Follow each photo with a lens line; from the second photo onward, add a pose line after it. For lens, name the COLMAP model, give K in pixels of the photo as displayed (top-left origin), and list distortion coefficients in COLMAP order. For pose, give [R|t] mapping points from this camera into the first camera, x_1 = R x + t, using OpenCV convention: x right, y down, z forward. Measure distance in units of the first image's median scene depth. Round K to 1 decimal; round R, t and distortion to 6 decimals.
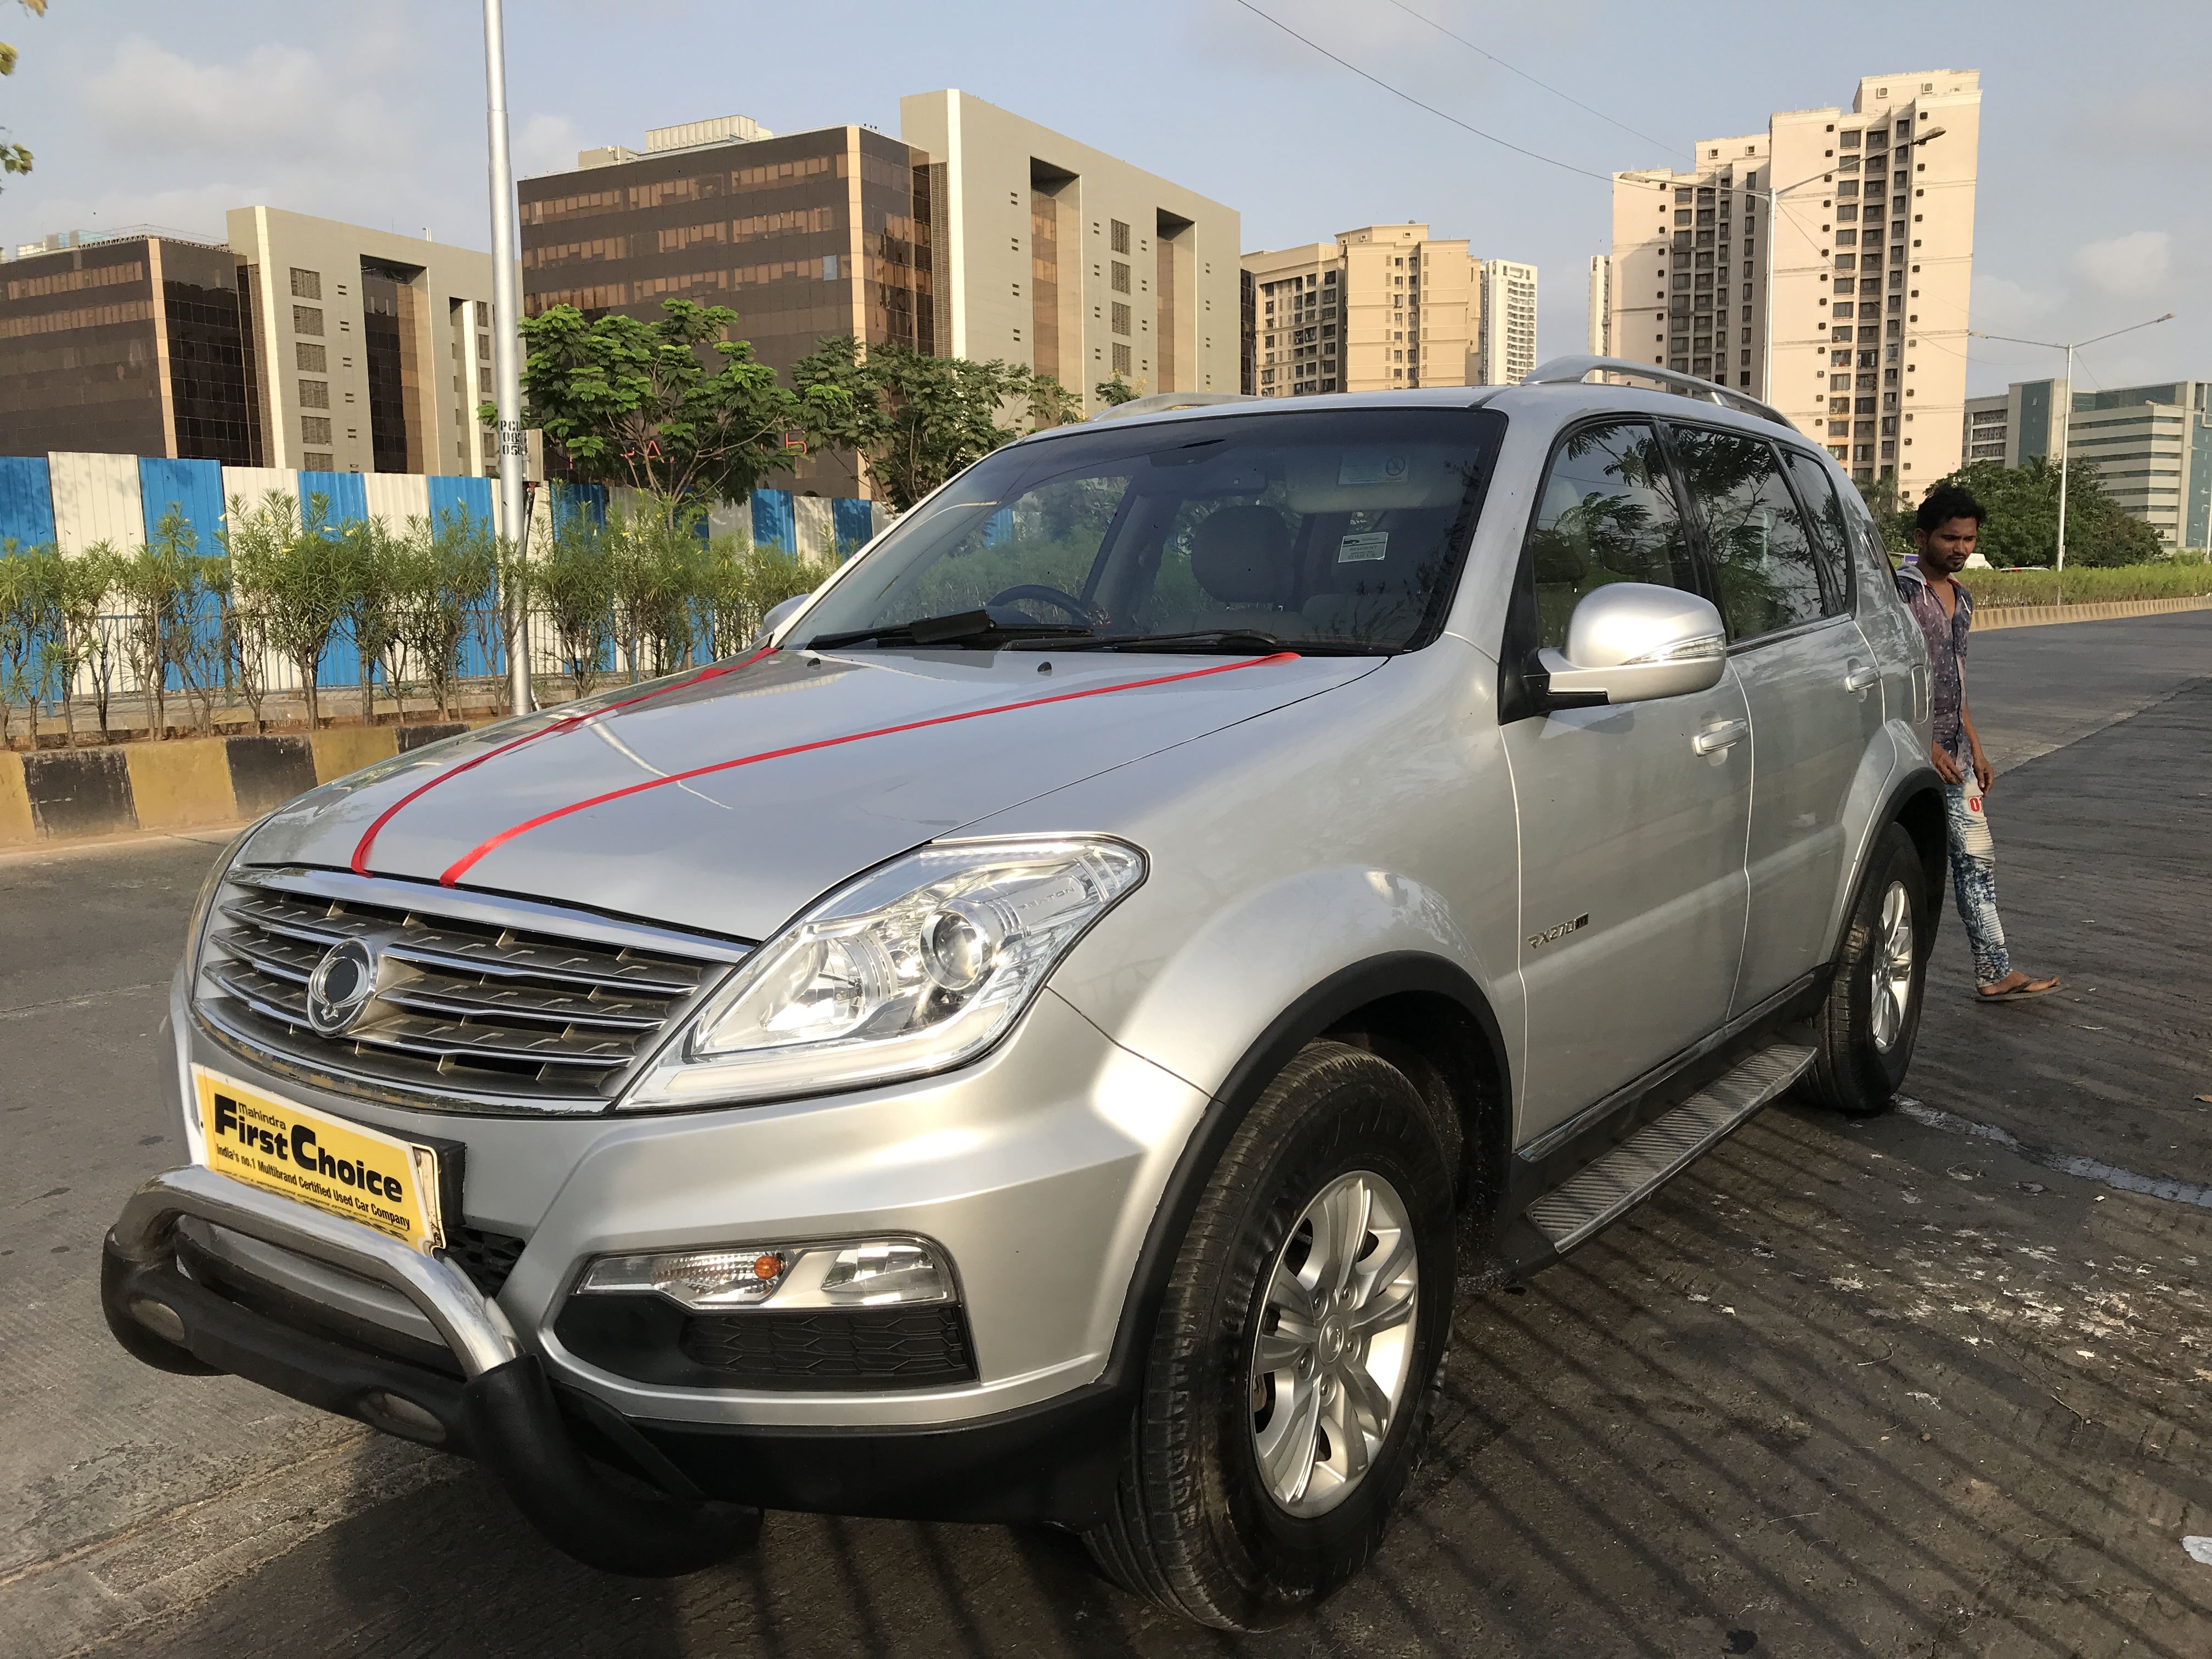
lens RADIAL K [[1865.2, 0, 1099.4], [0, 1865.2, 829.5], [0, 0, 1]] dist [0.040324, 0.000828]
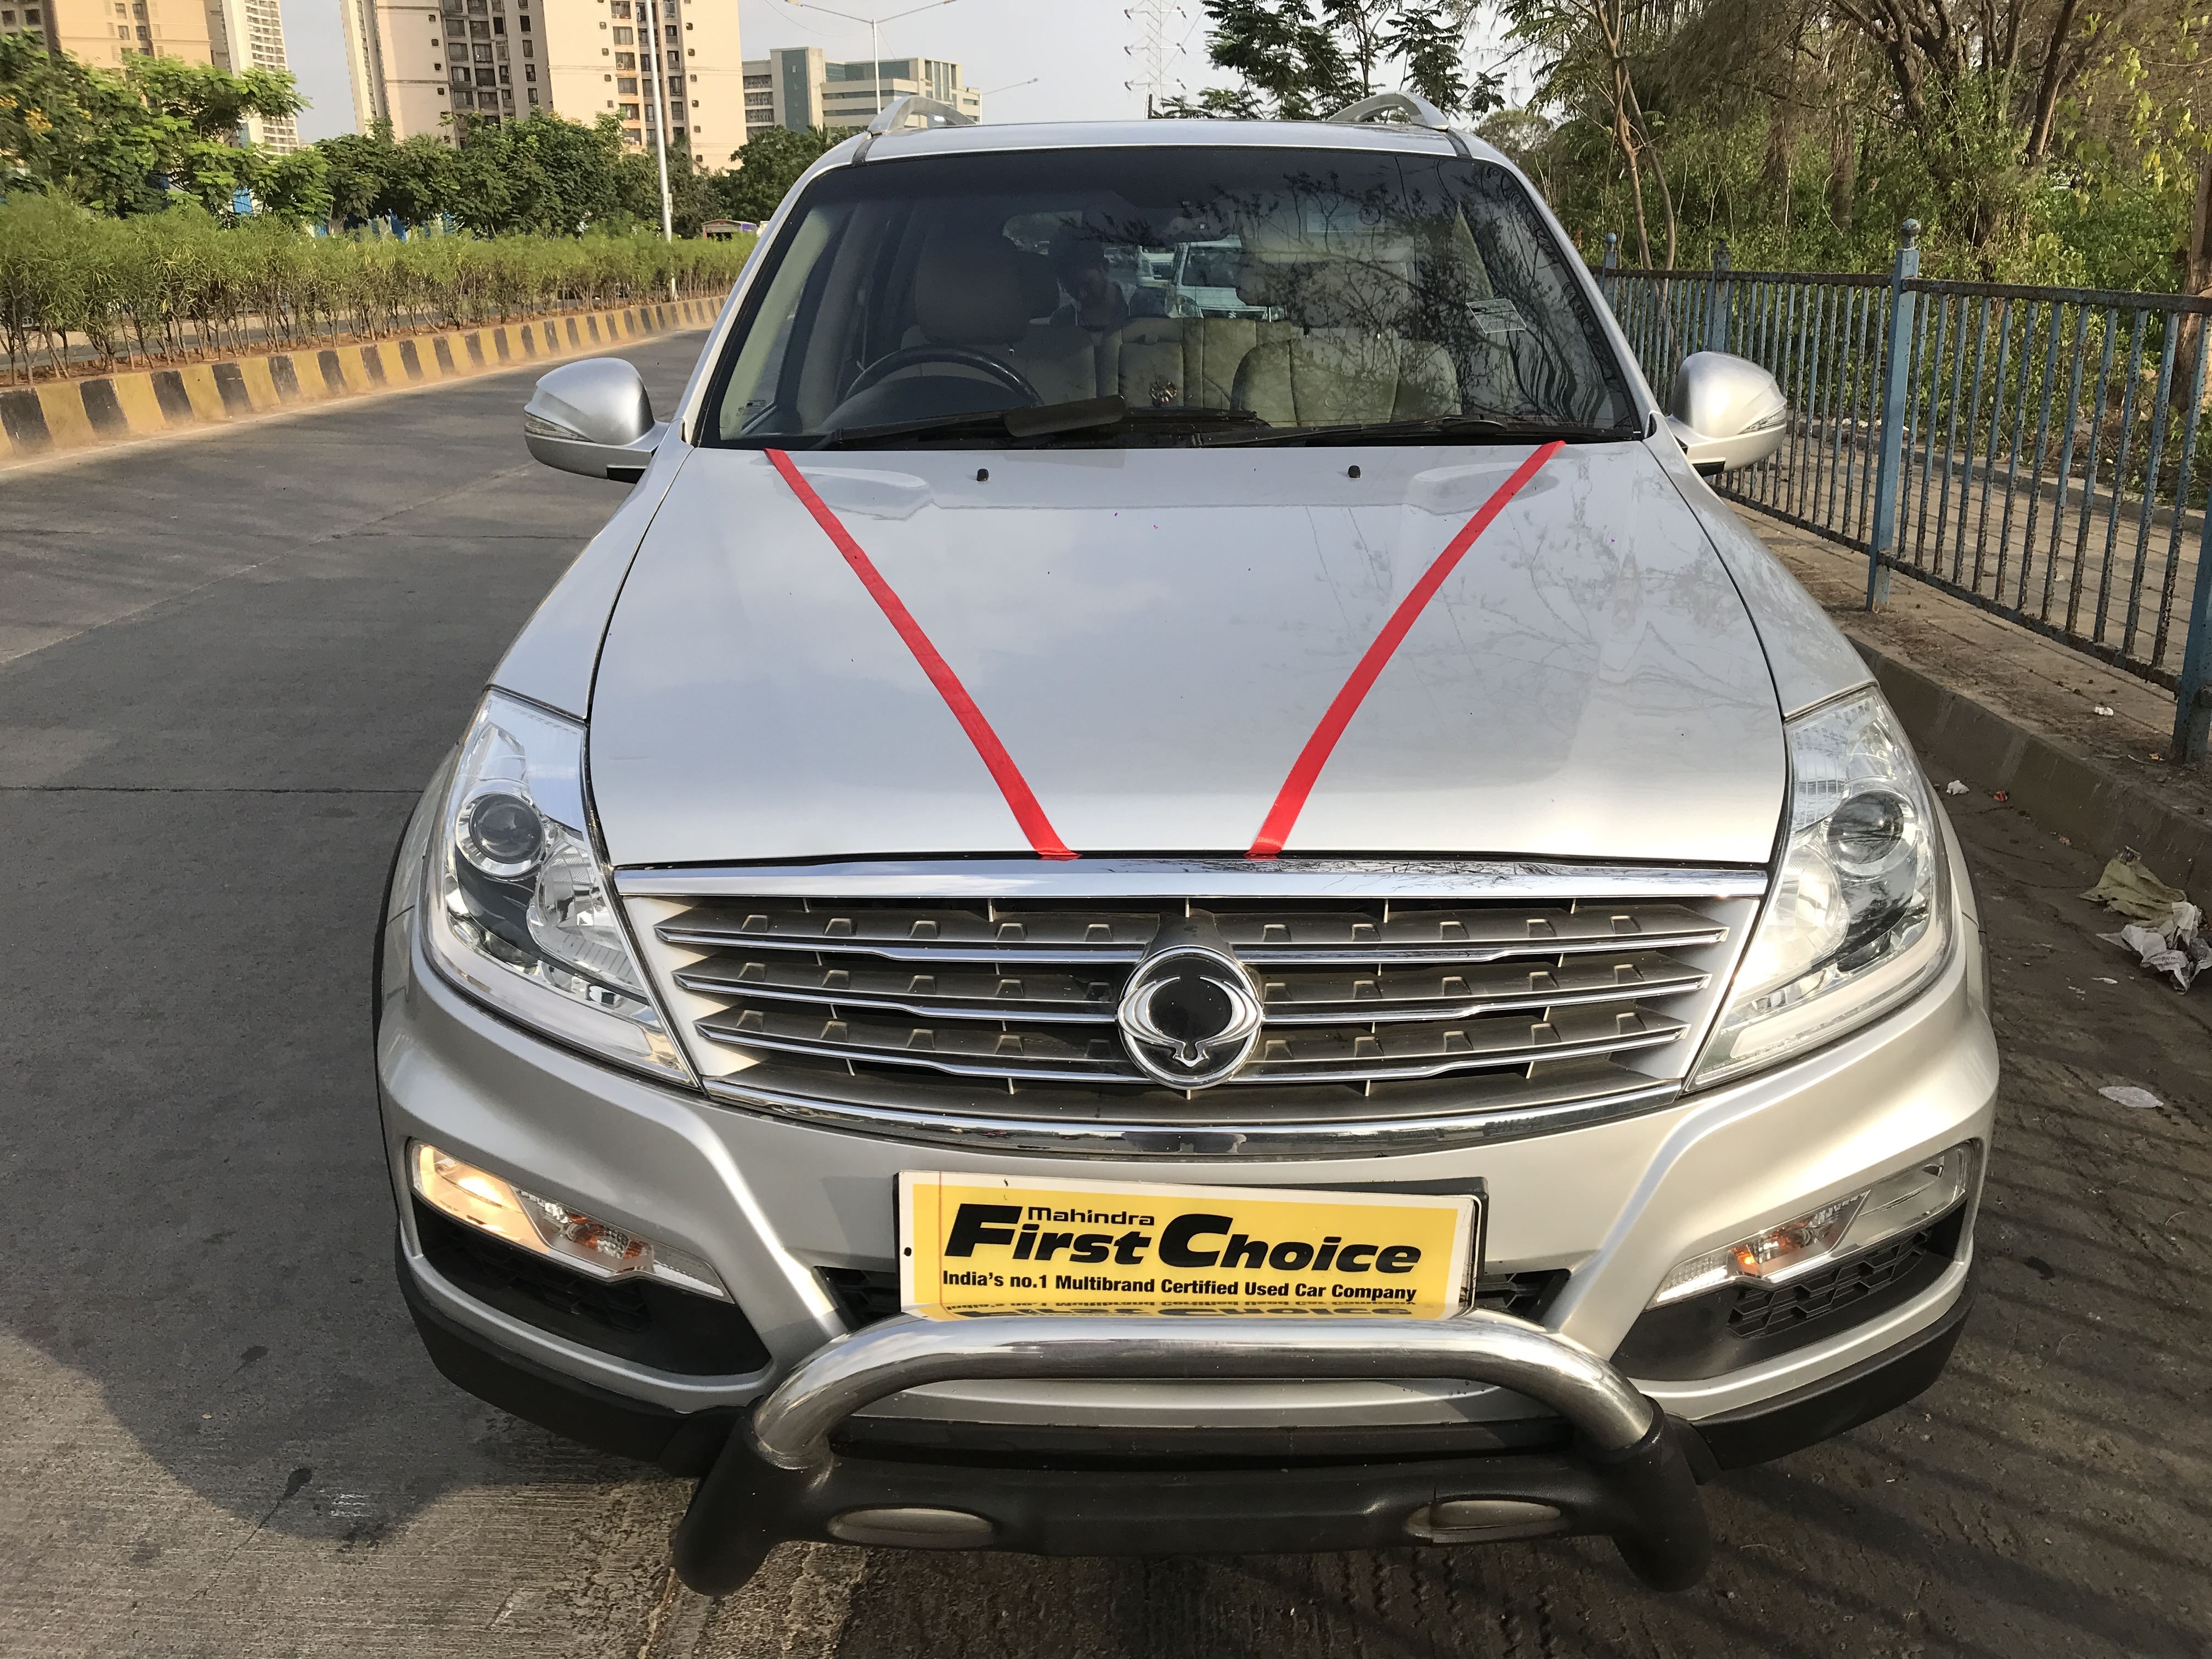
lens RADIAL K [[1865.2, 0, 1093.7], [0, 1865.2, 814.3], [0, 0, 1]] dist [0.040324, 0.000828]
pose [[0.806205, -0.170174, 0.566635, -0.818526], [0.074333, 0.979286, 0.188343, -0.131652], [-0.586949, -0.109723, 0.802155, 0.442381]]
